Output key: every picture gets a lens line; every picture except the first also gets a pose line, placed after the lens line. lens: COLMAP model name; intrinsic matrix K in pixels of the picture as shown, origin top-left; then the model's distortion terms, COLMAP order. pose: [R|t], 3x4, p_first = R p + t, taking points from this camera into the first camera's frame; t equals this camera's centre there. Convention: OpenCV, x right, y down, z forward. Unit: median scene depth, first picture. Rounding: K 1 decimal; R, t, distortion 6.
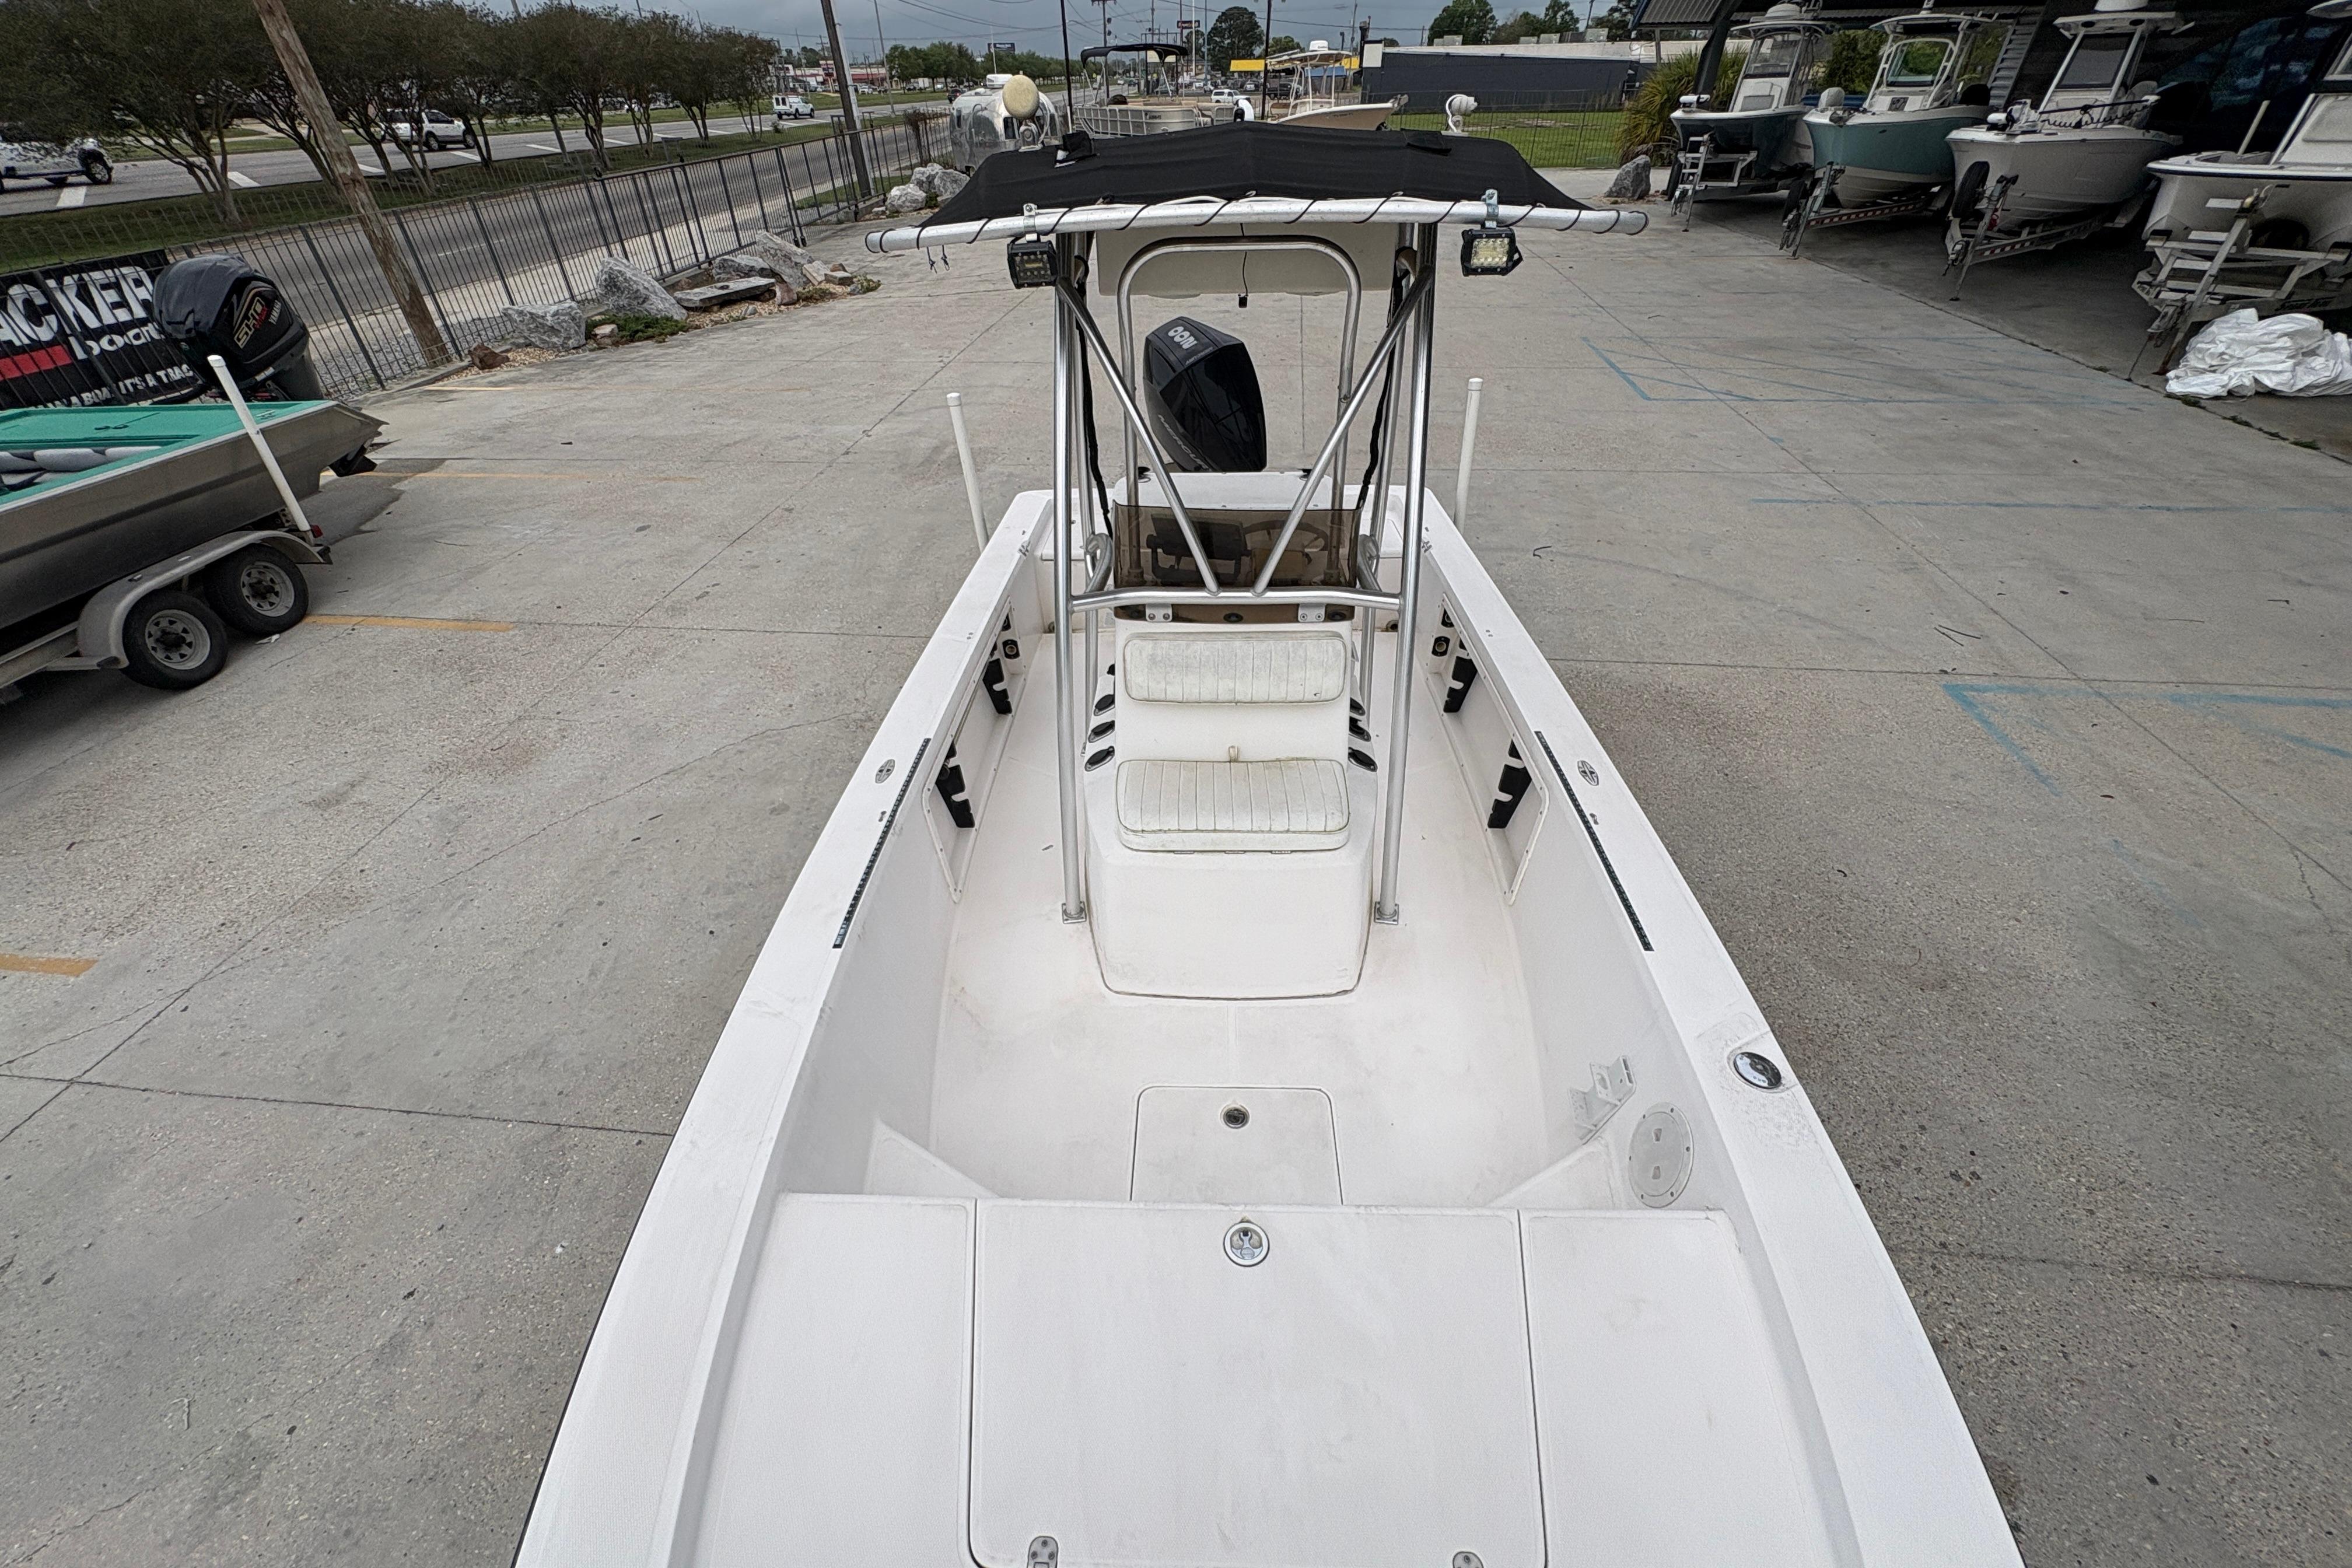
lens RADIAL K [[943.1, 0, 1174.2], [0, 943.1, 778.9], [0, 0, 1]] dist [0.000357, 0.000071]
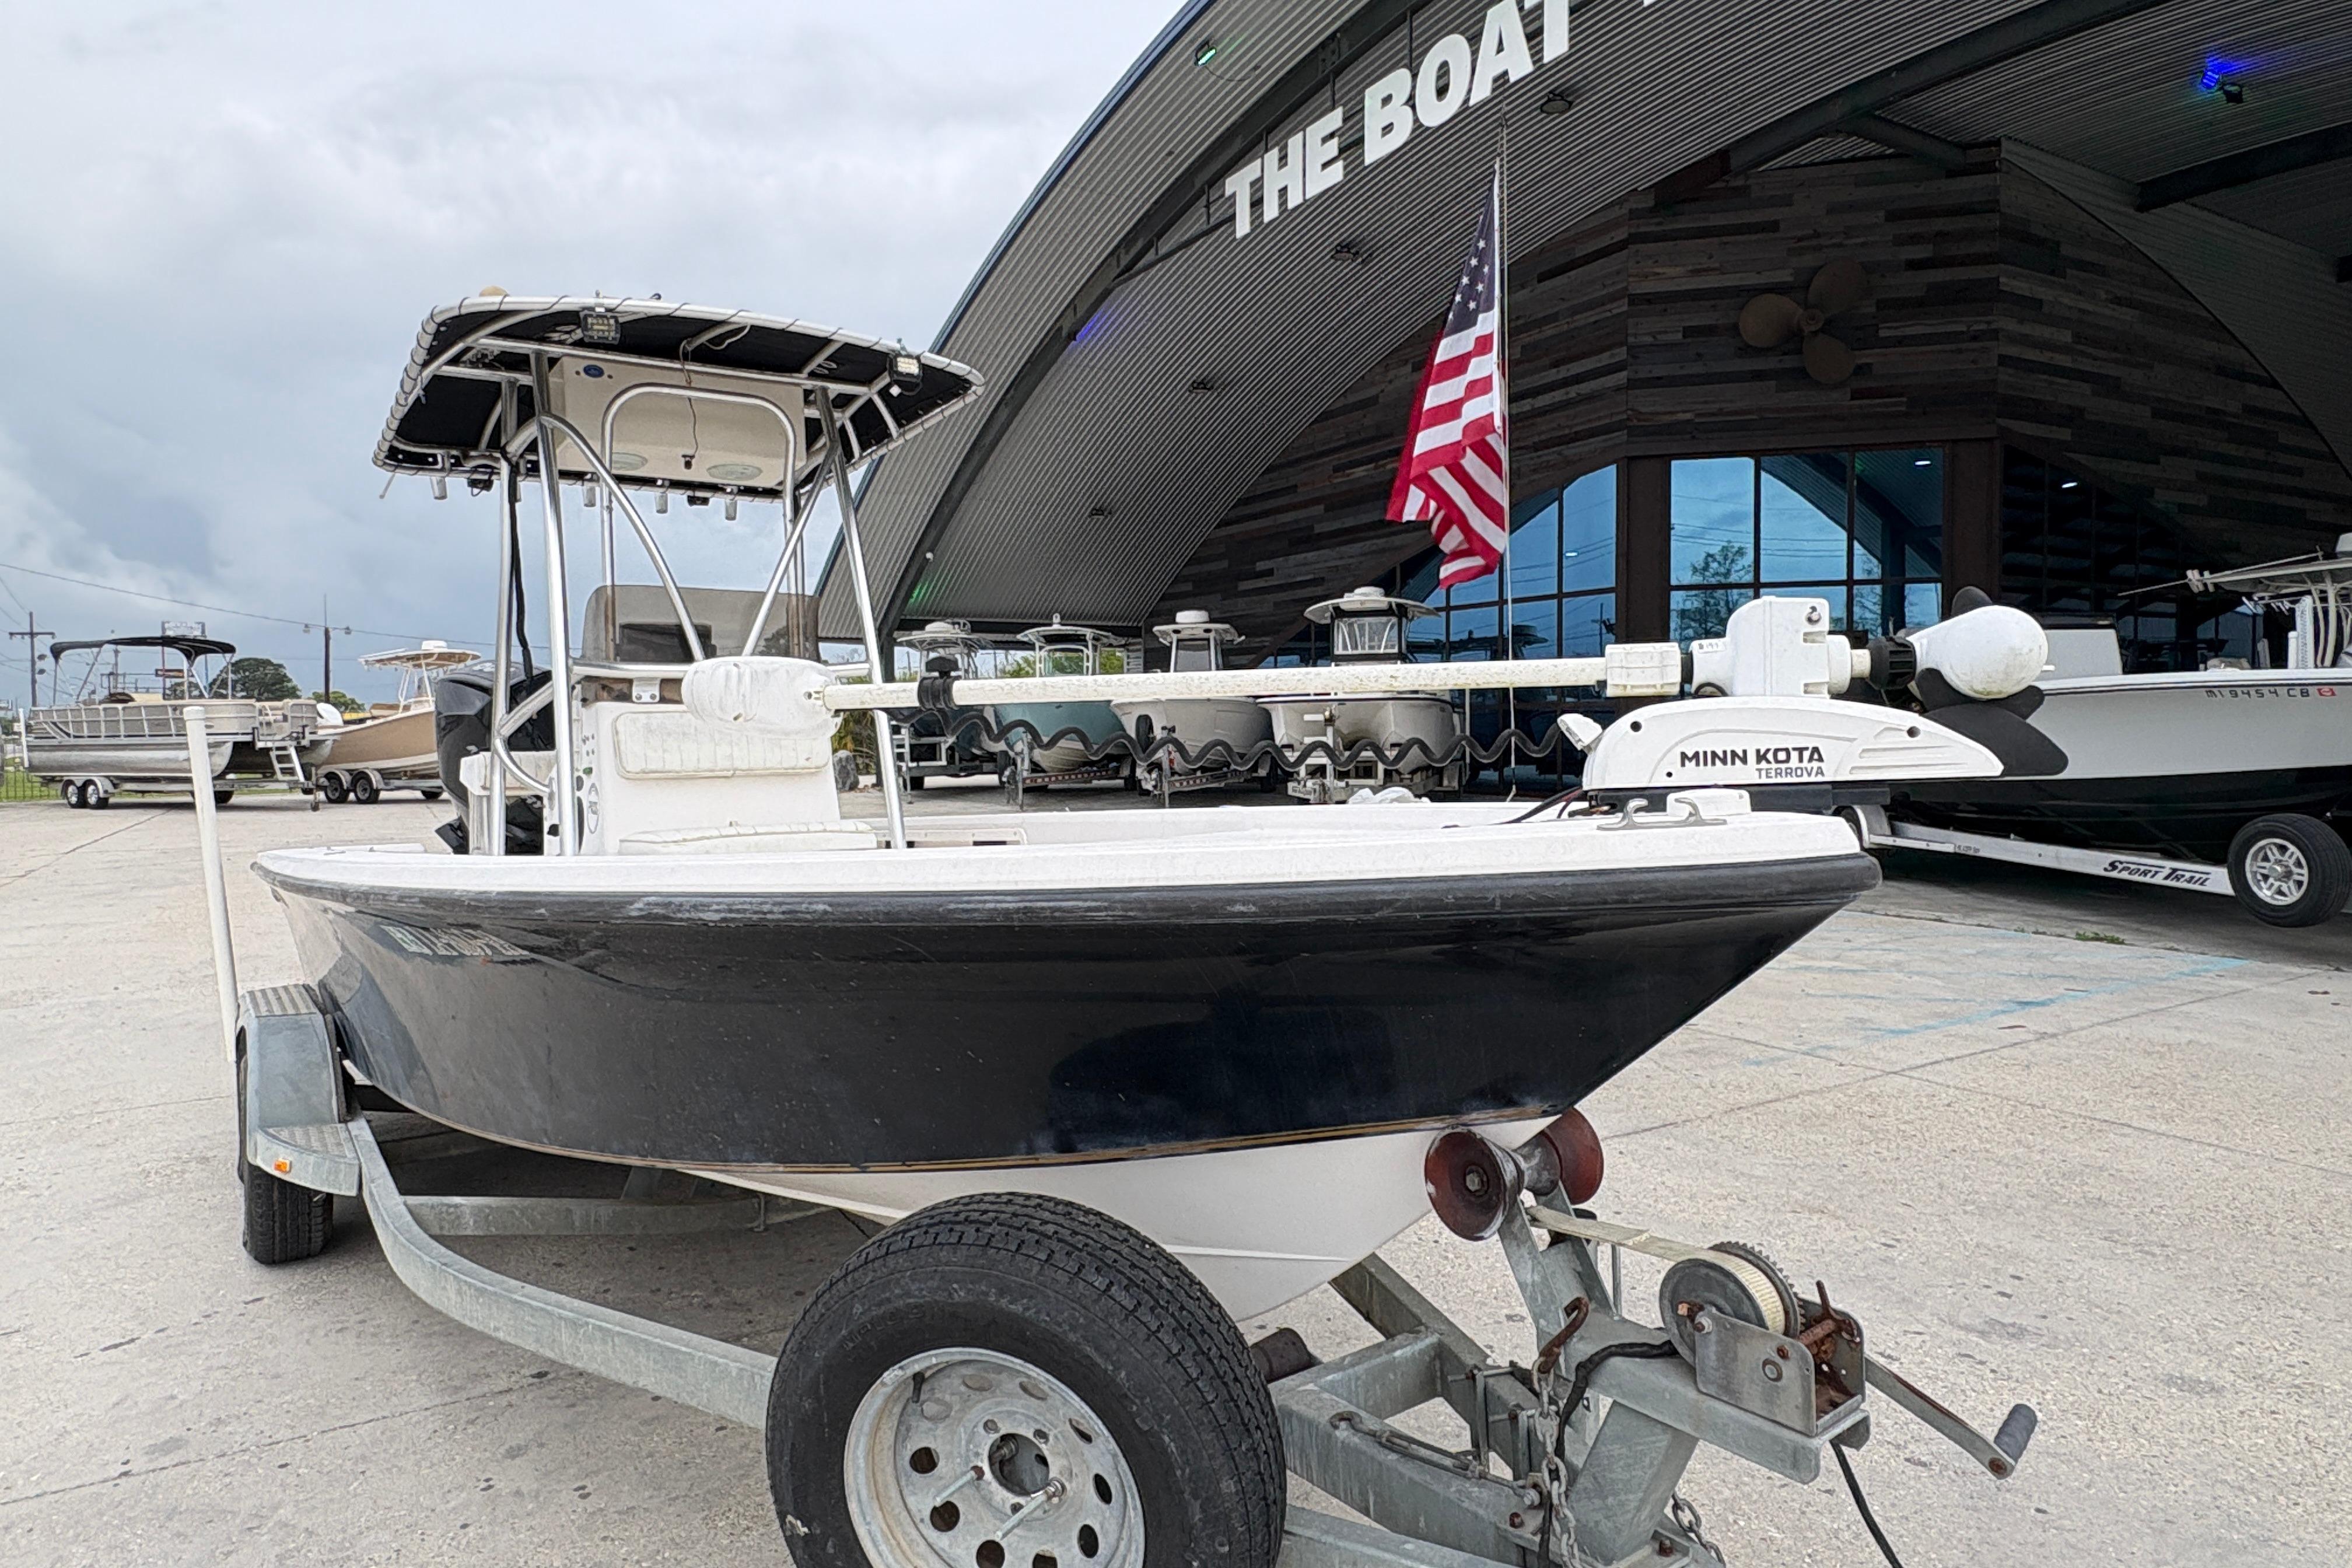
lens RADIAL K [[1383.8, 0, 1165.4], [0, 1383.8, 775.6], [0, 0, 1]] dist [-0.002342, 0.003032]
pose [[0.803944, -0.013353, 0.594556, -0.151207], [0.353966, 0.814122, -0.460340, 0.261943], [-0.477894, 0.580540, 0.659235, -0.073291]]
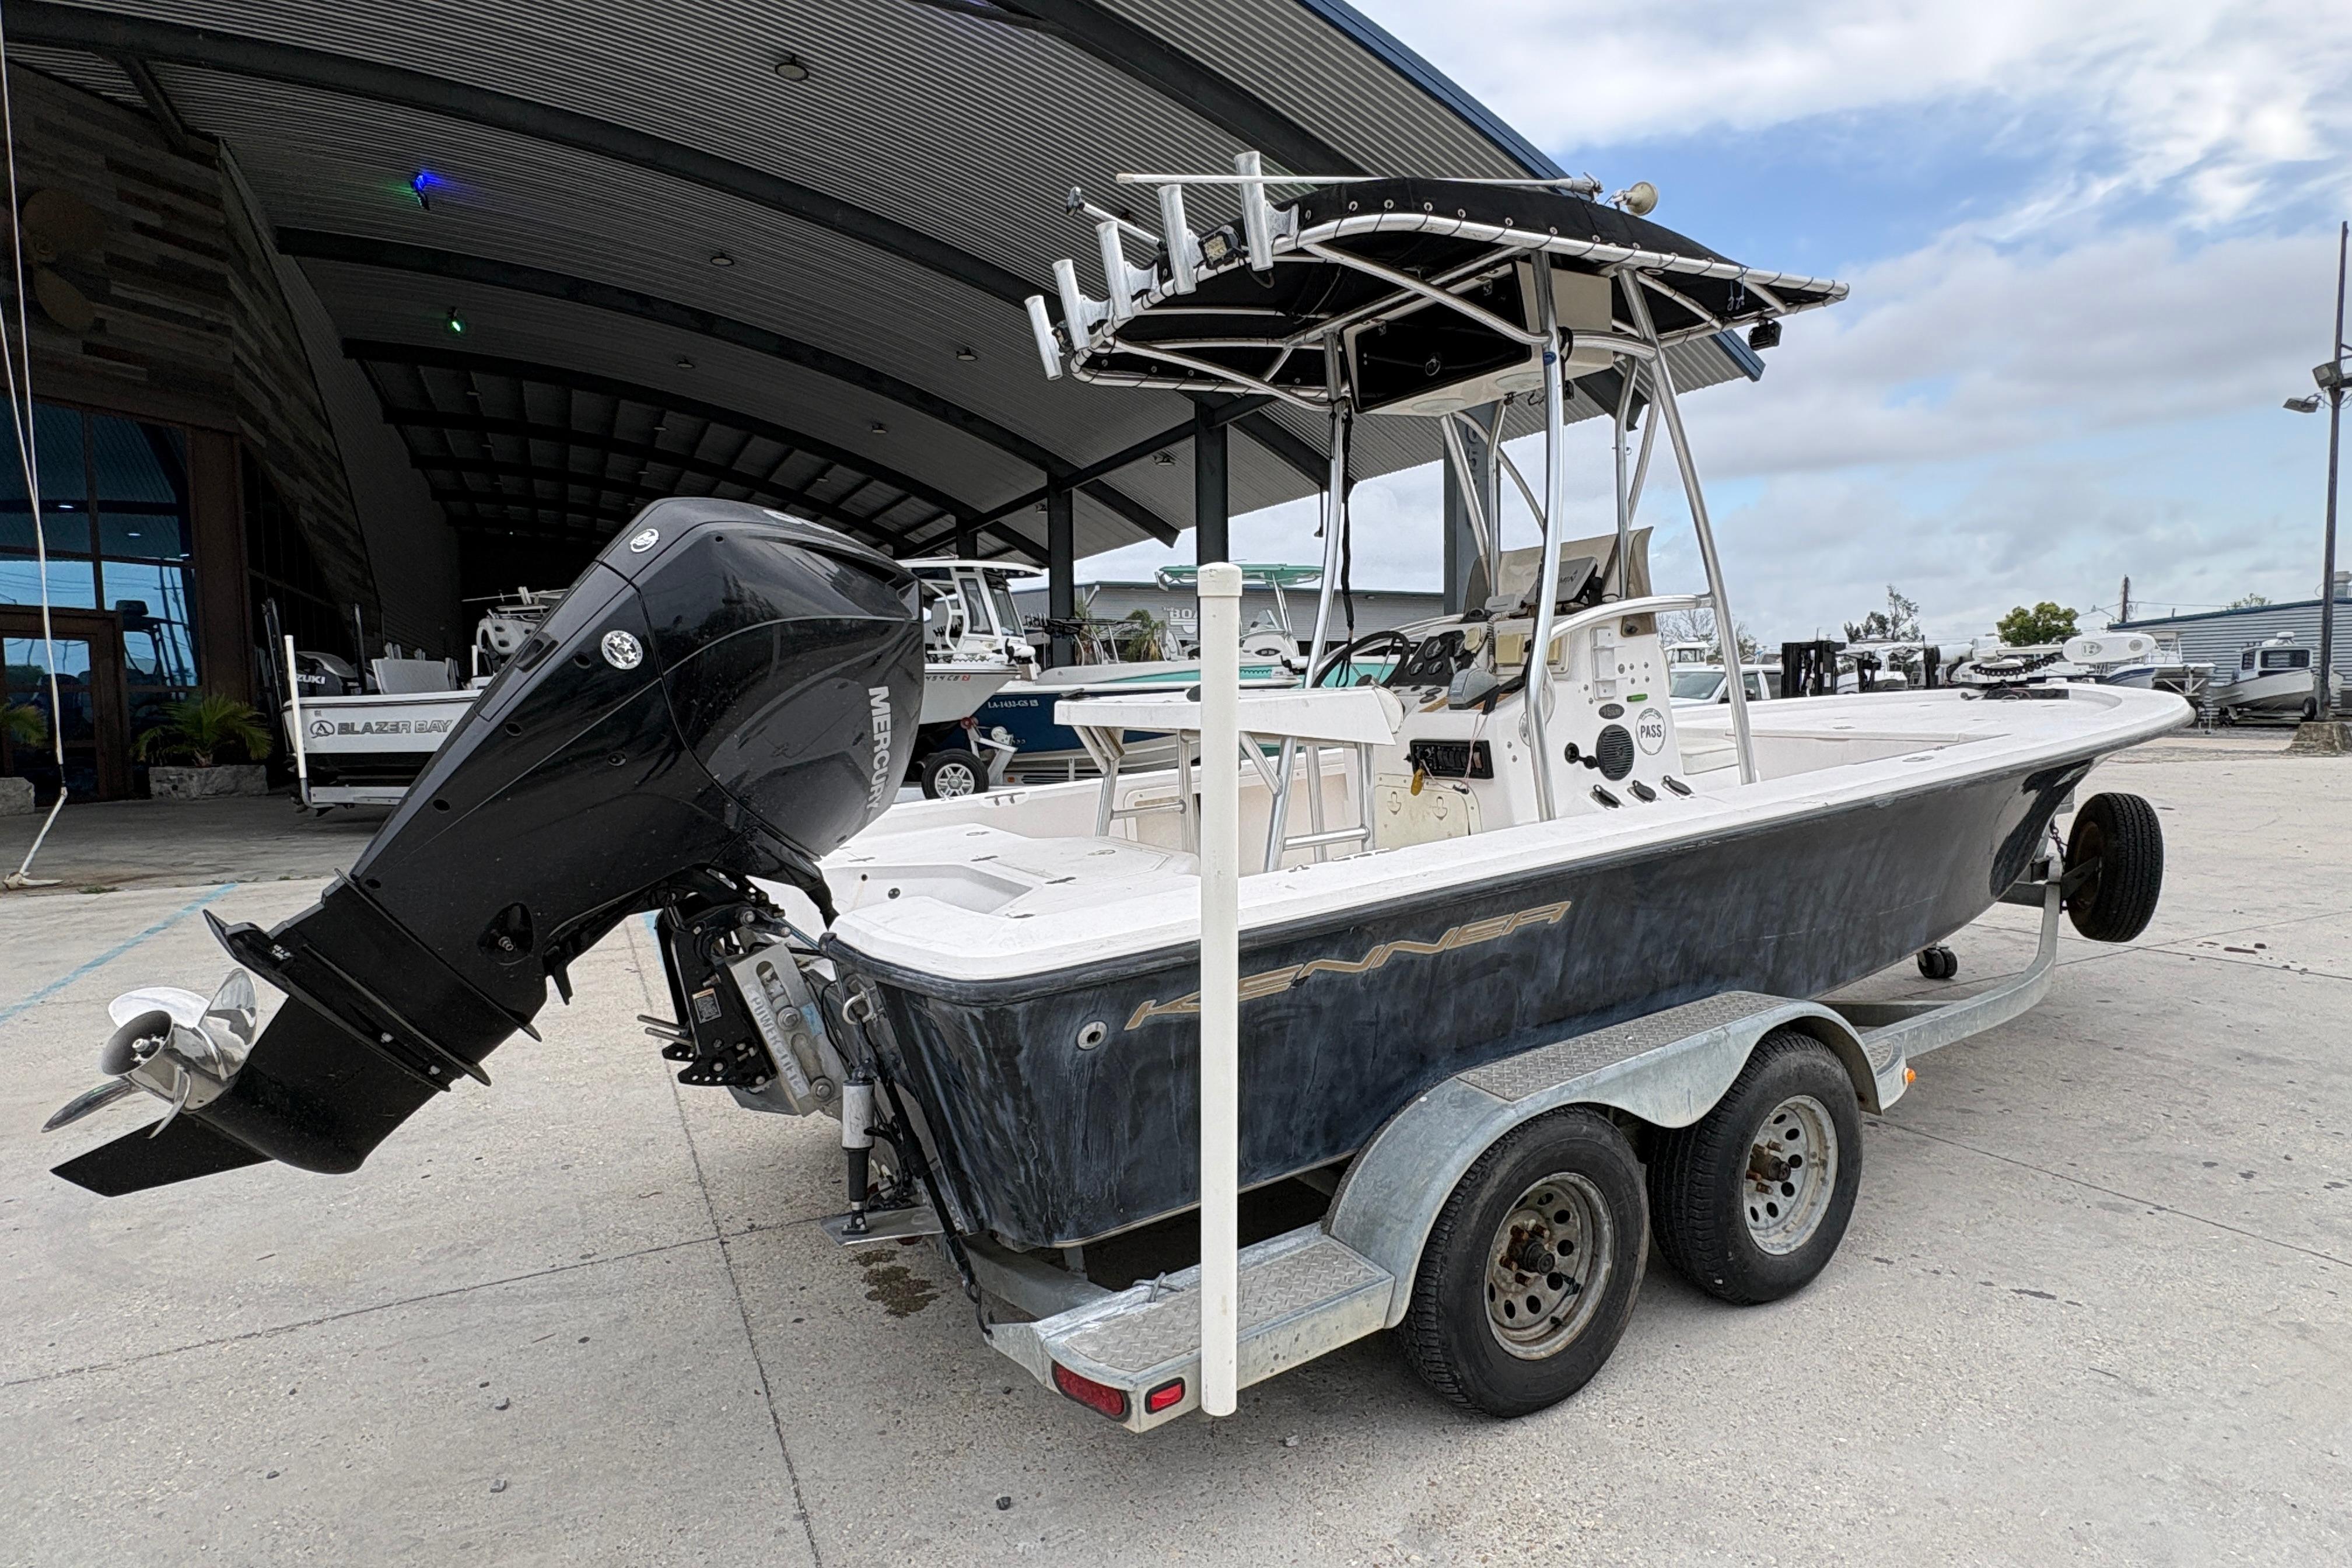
lens RADIAL K [[1213.6, 0, 1172.7], [0, 1213.6, 785.0], [0, 0, 1]] dist [0.001673, -0.001932]
pose [[-0.541240, -0.036936, 0.840057, -0.315595], [0.523700, 0.766813, 0.371130, -0.276925], [-0.657874, 0.640807, -0.395686, 0.668510]]
